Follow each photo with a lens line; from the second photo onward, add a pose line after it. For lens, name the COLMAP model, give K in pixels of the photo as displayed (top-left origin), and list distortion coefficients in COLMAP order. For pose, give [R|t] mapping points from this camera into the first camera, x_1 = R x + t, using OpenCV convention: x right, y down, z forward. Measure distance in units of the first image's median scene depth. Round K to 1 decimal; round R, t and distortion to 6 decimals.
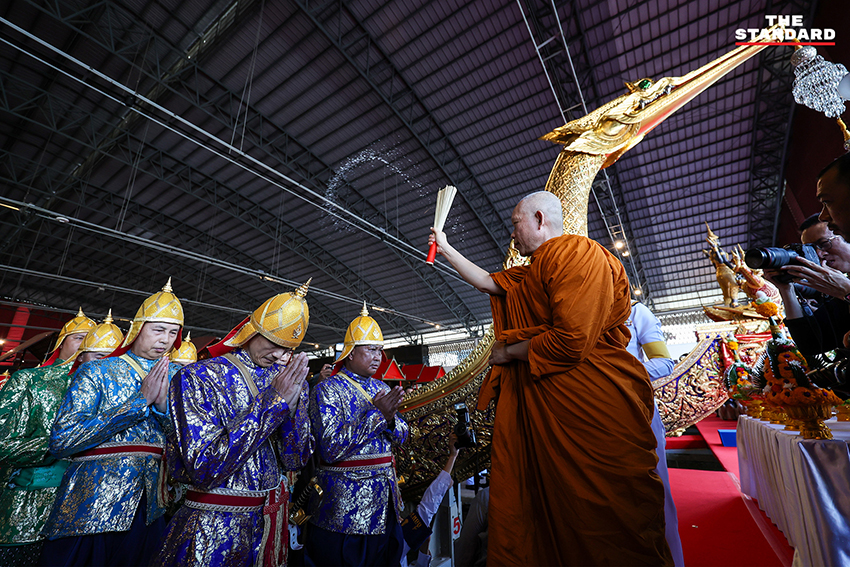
lens RADIAL K [[353.6, 0, 411.1], [0, 353.6, 268.1], [0, 0, 1]] dist [-0.000299, -0.000208]
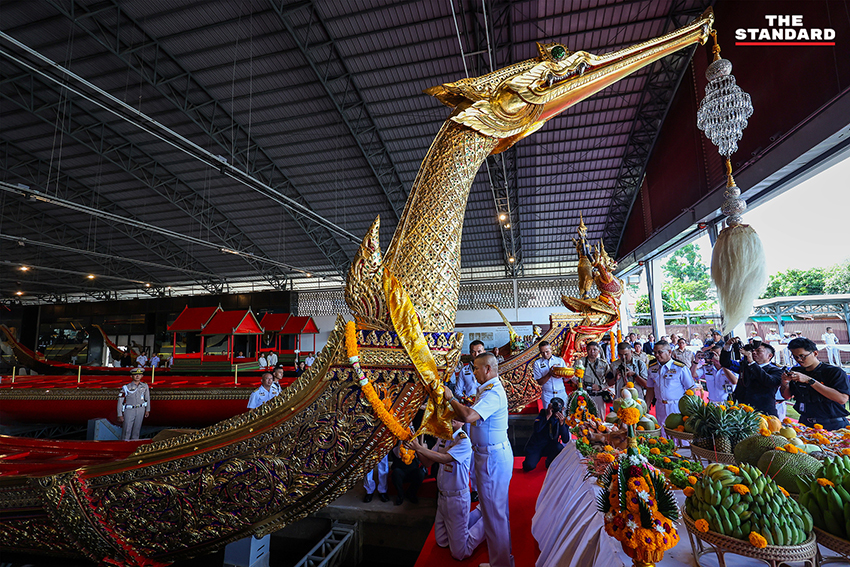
lens RADIAL K [[381.1, 0, 425.0], [0, 381.1, 283.5], [0, 0, 1]] dist [-0.000031, 0.000013]
pose [[0.936820, 0.065091, 0.343703, 0.035700], [-0.134215, 0.974222, 0.181325, -0.036391], [-0.323041, -0.215999, 0.921406, 0.057572]]
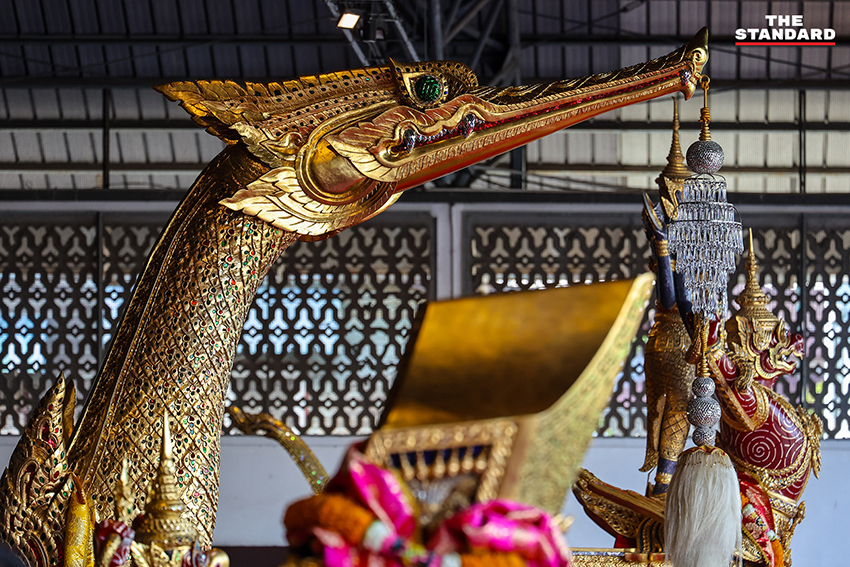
lens RADIAL K [[5345.4, 0, 425.0], [0, 5345.4, 283.5], [0, 0, 1]] dist [0.121470, -20.639141]
pose [[0.844444, 0.081384, 0.529426, -0.606867], [-0.221588, 0.952927, 0.206952, -0.377317], [-0.487662, -0.292074, 0.822727, -0.969574]]
